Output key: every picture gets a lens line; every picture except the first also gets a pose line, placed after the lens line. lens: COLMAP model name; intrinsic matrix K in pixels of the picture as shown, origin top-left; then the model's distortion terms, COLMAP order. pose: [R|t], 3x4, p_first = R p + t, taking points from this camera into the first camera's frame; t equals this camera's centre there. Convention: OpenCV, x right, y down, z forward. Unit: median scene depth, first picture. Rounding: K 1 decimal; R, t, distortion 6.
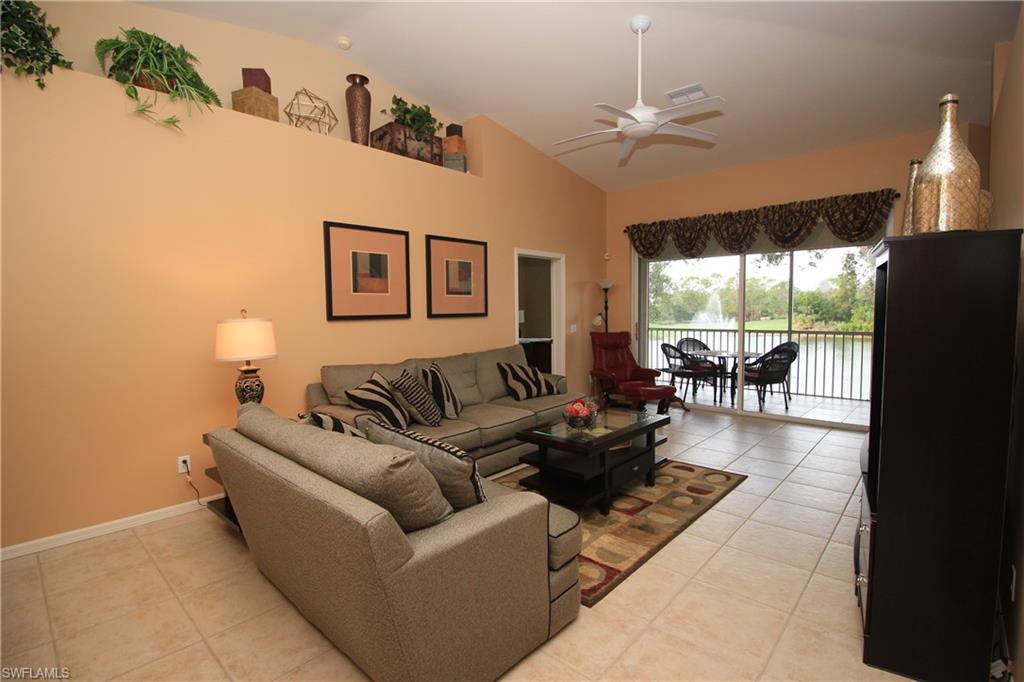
lens RADIAL K [[483.1, 0, 512.6], [0, 483.1, 340.6], [0, 0, 1]] dist [-0.005672, -0.001545]
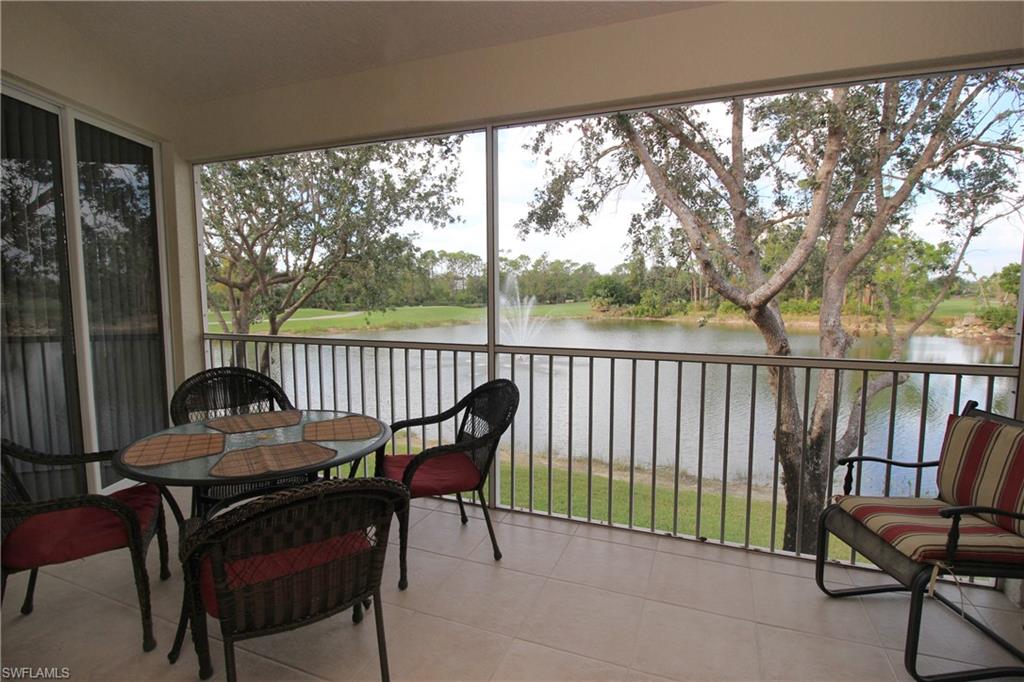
lens RADIAL K [[506.8, 0, 513.6], [0, 506.8, 339.7], [0, 0, 1]] dist [-0.001893, -0.000002]
pose [[0.933201, -0.026160, 0.358401, 0.679569], [0.015152, 0.999324, 0.033489, -0.057814], [-0.359035, -0.025822, 0.932967, 0.948850]]
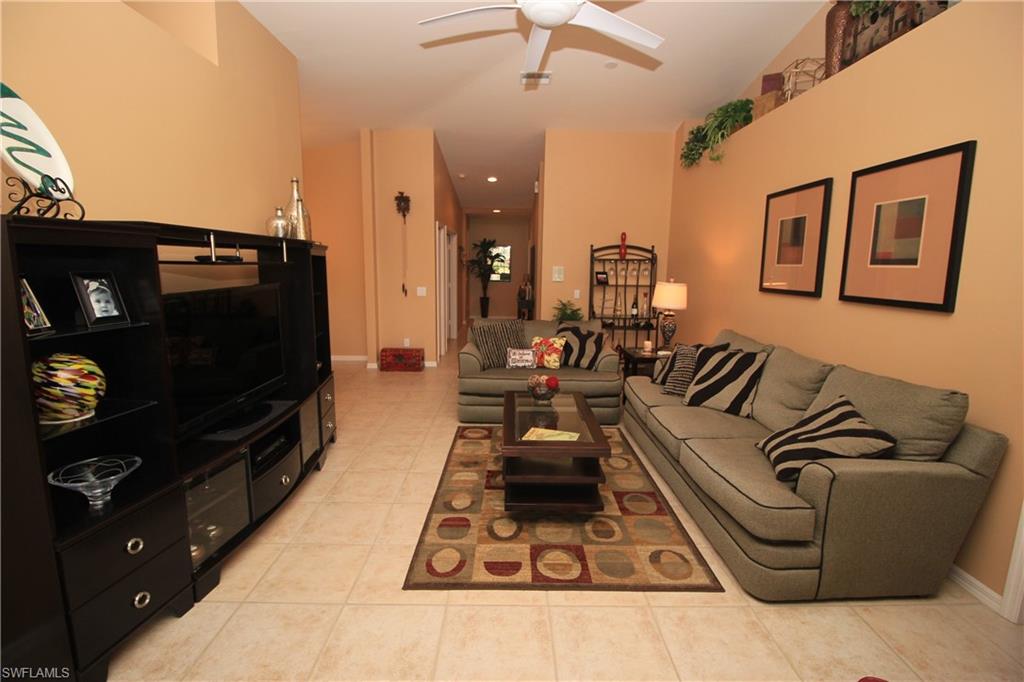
lens RADIAL K [[483.1, 0, 516.9], [0, 483.1, 341.1], [0, 0, 1]] dist [-0.005672, -0.001545]
pose [[-0.733100, 0.105544, -0.671881, 0.547540], [-0.052035, 0.976286, 0.210139, -0.098074], [0.678127, 0.189014, -0.710224, 1.065411]]
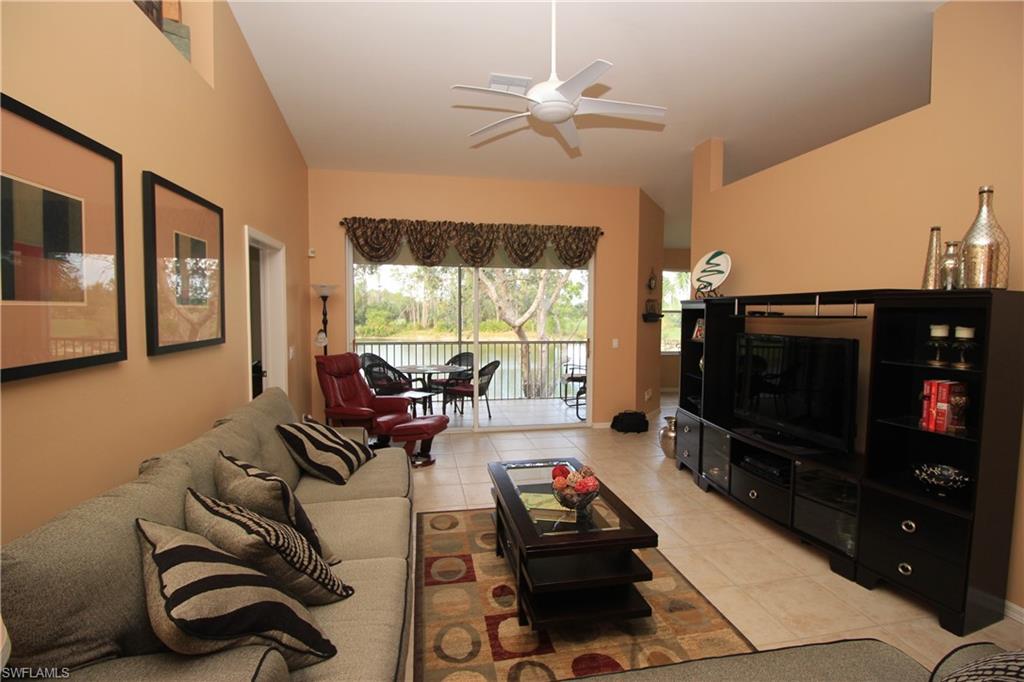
lens RADIAL K [[483.1, 0, 518.9], [0, 483.1, 339.4], [0, 0, 1]] dist [-0.005672, -0.001545]
pose [[0.590364, -0.031563, 0.806520, -0.302688], [0.038716, 0.999192, 0.010764, -0.048399], [-0.806208, 0.024871, 0.591109, 0.409338]]
